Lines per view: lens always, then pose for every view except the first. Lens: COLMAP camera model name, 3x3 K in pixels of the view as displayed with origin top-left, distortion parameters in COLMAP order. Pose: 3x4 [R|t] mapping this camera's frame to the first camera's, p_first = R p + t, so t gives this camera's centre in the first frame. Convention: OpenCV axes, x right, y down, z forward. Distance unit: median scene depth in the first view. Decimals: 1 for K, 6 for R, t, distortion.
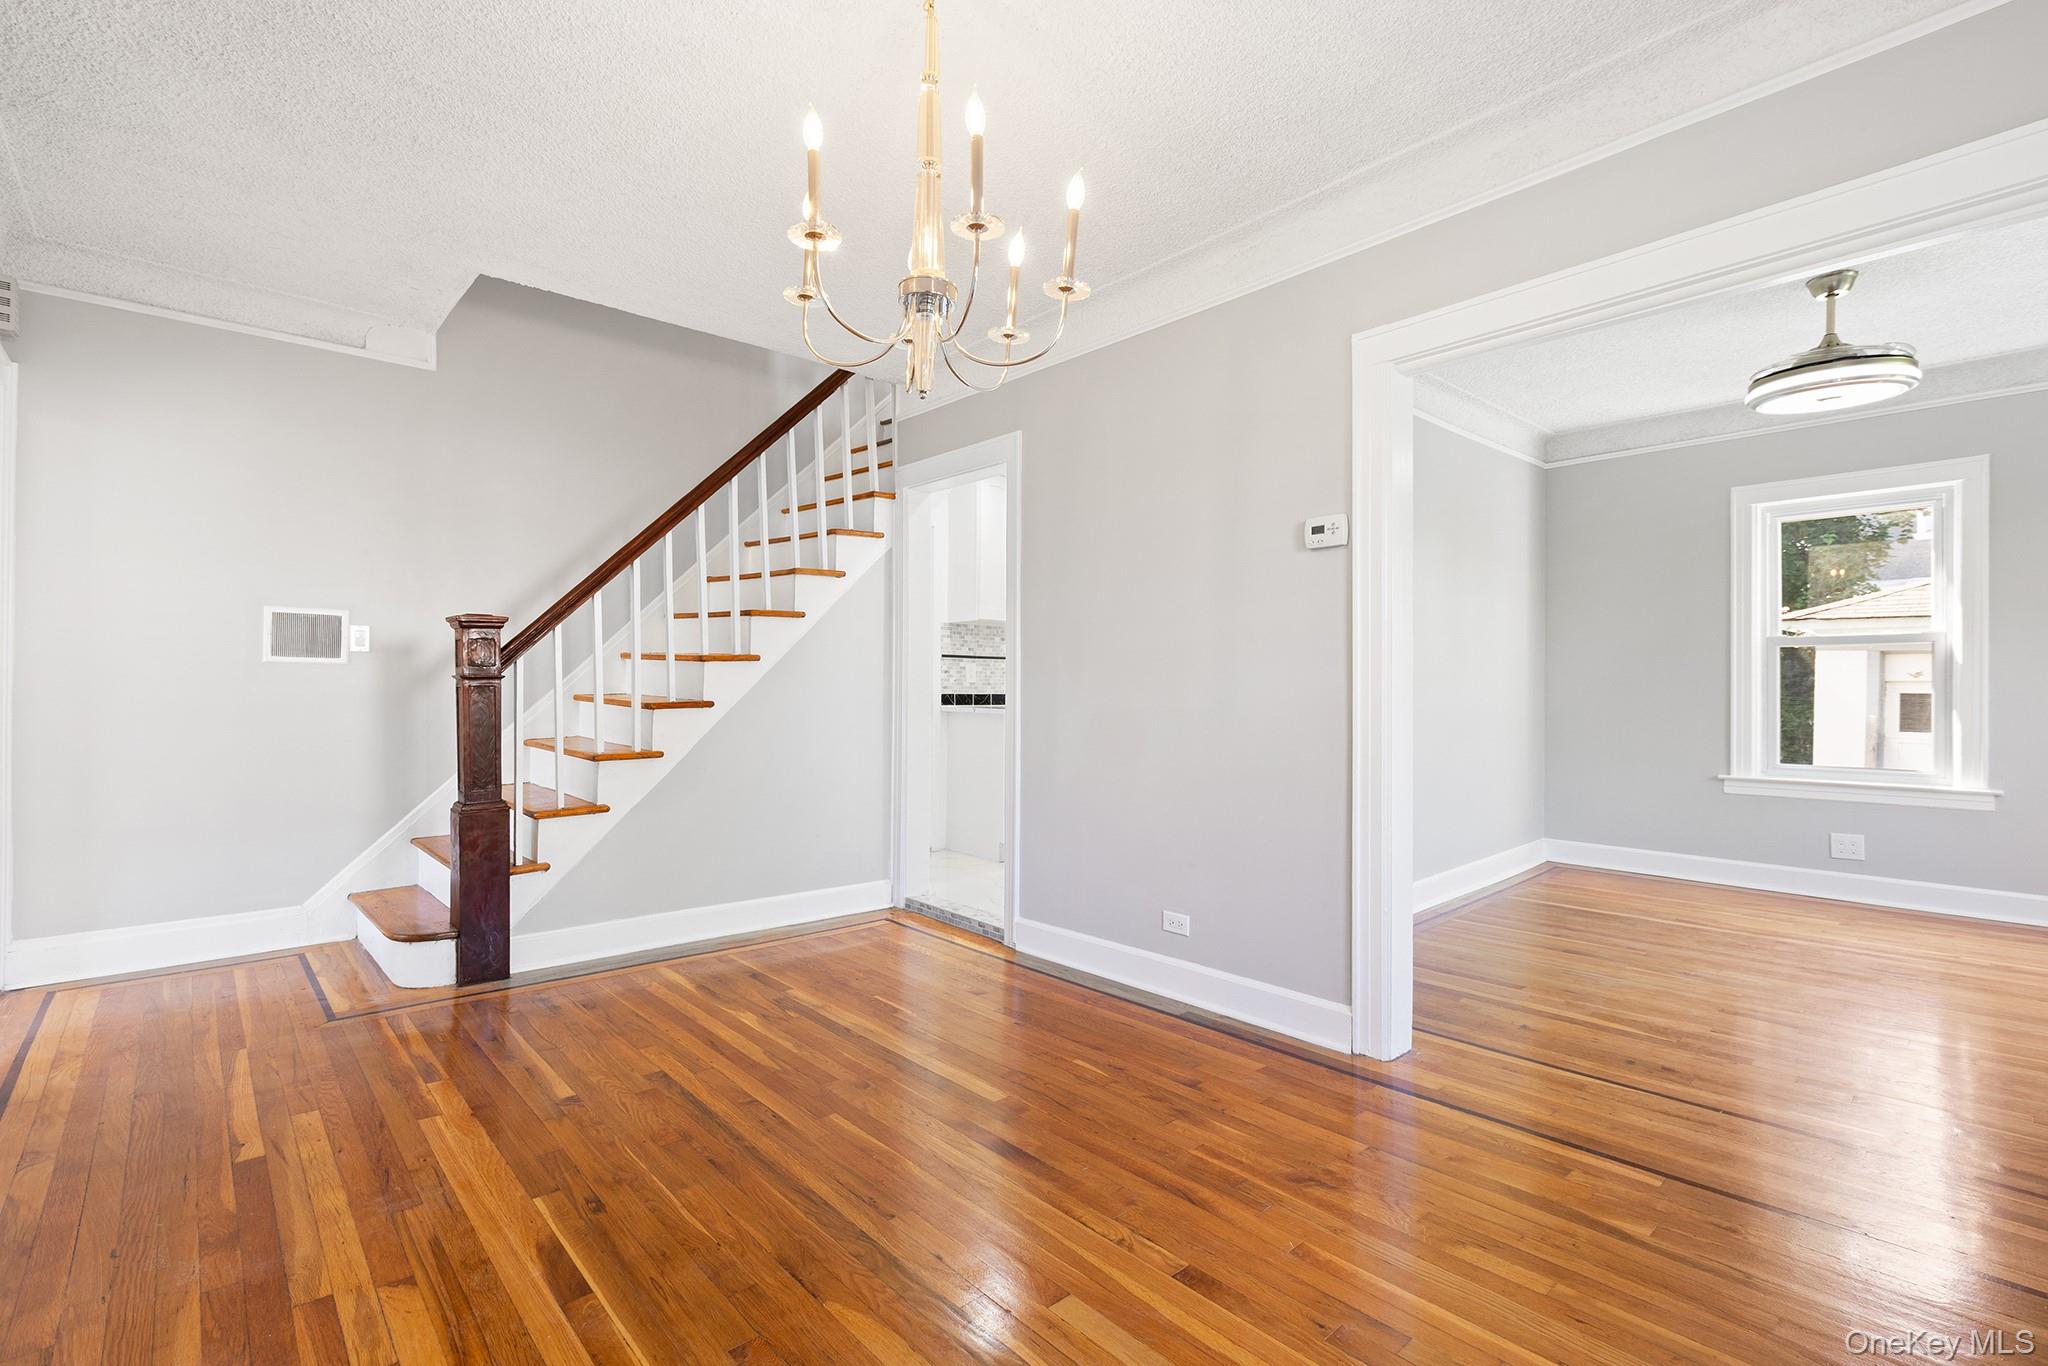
lens RADIAL K [[926.7, 0, 1014.0], [0, 926.7, 686.5], [0, 0, 1]] dist [-0.003391, -0.000384]
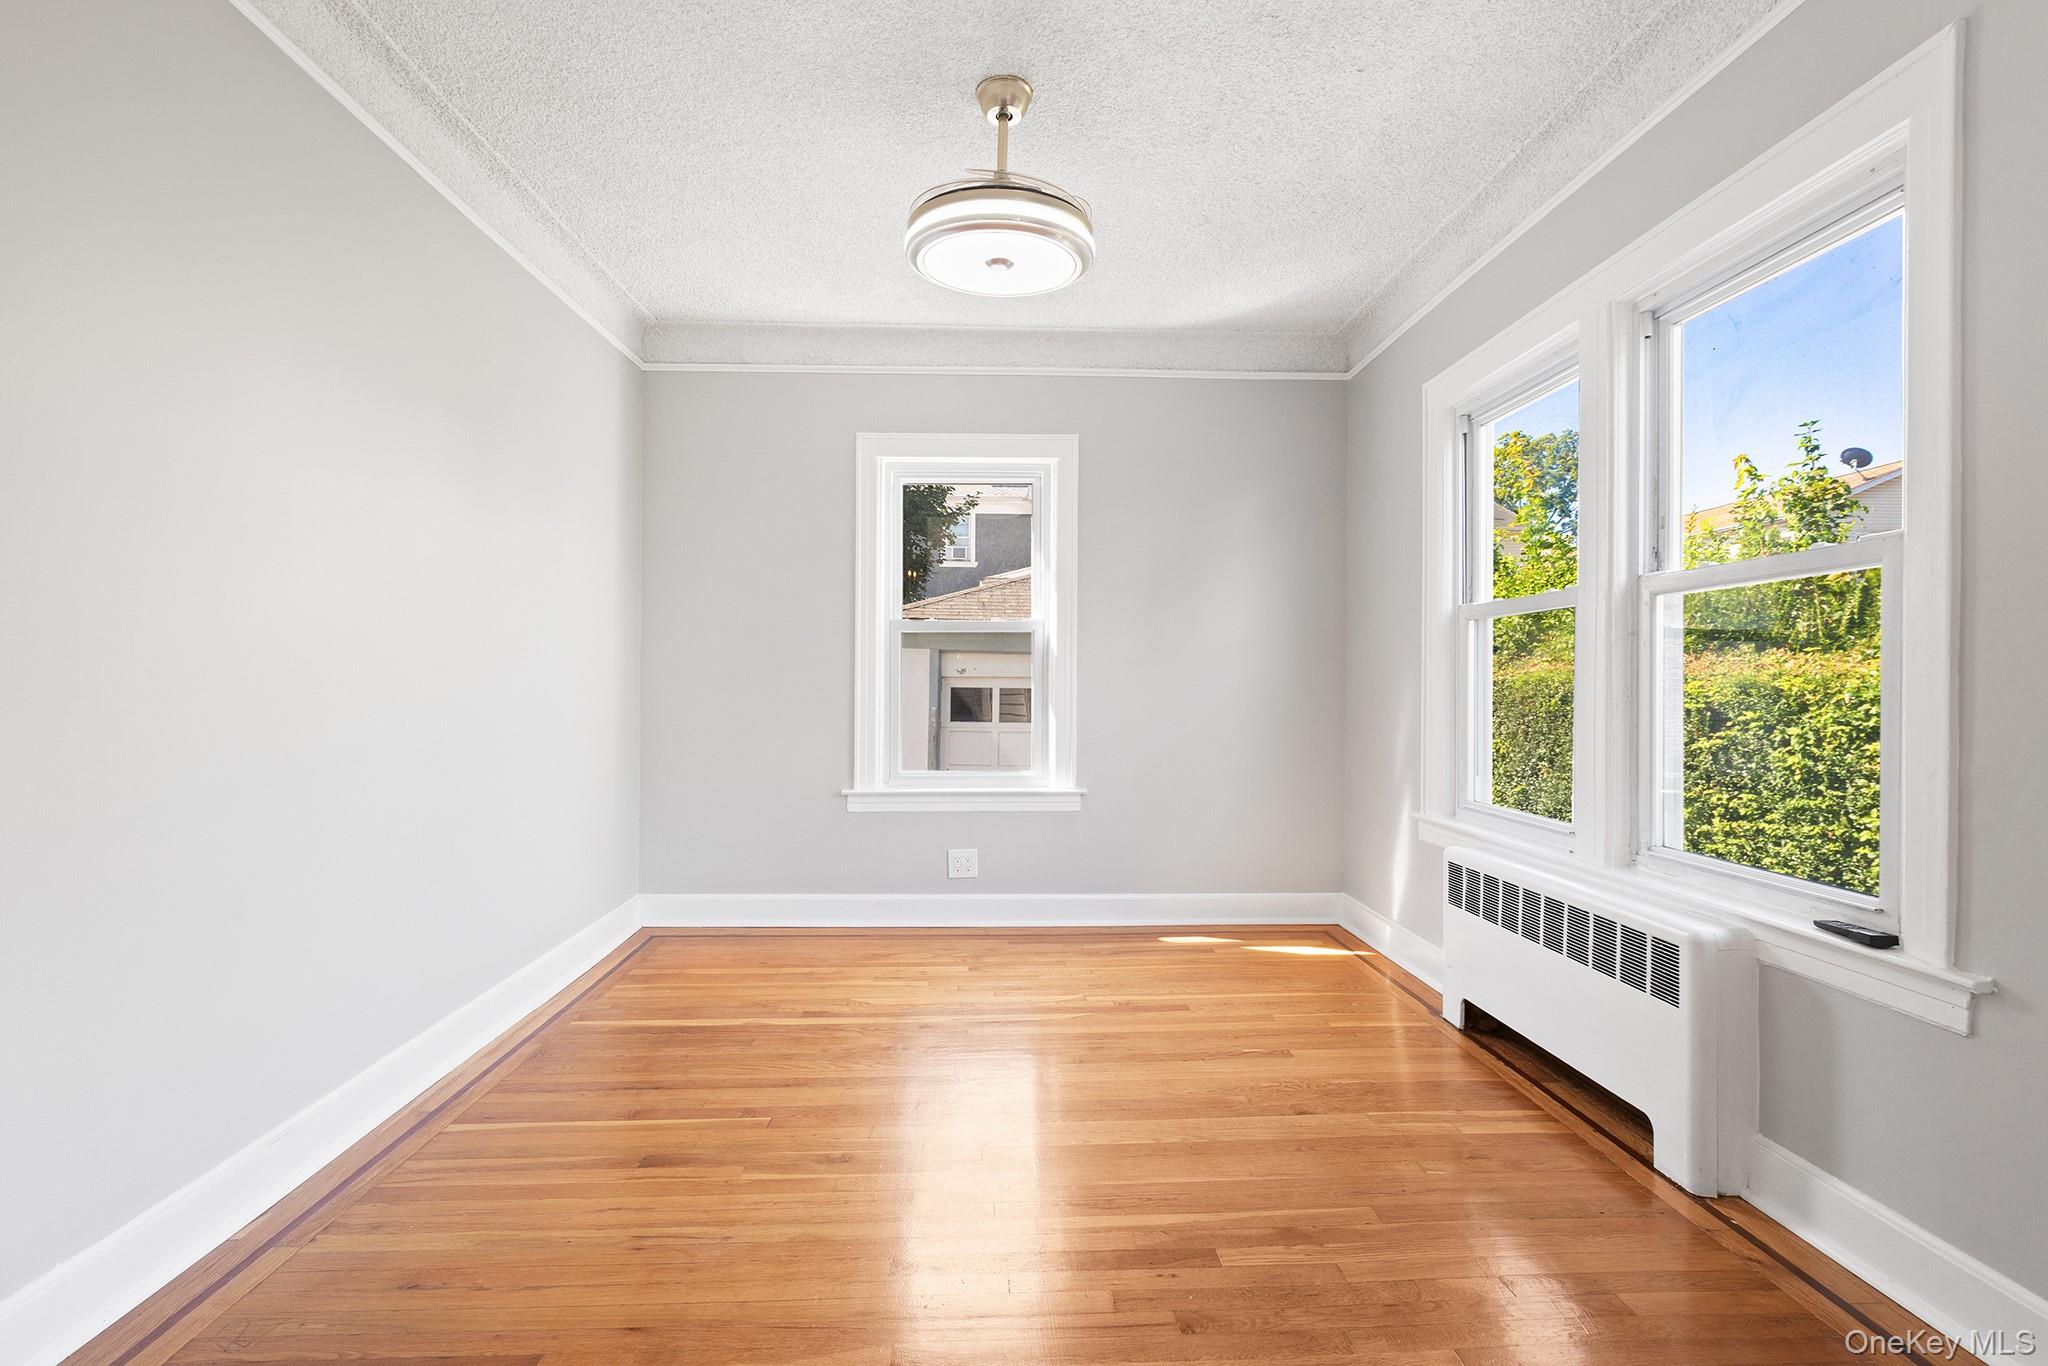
lens RADIAL K [[926.7, 0, 1020.0], [0, 926.7, 680.3], [0, 0, 1]] dist [-0.003391, -0.000384]
pose [[0.638509, 0.004057, 0.769604, 0.267931], [-0.003321, 0.999991, -0.002516, 0.002785], [-0.769607, -0.000950, 0.638517, 0.407780]]
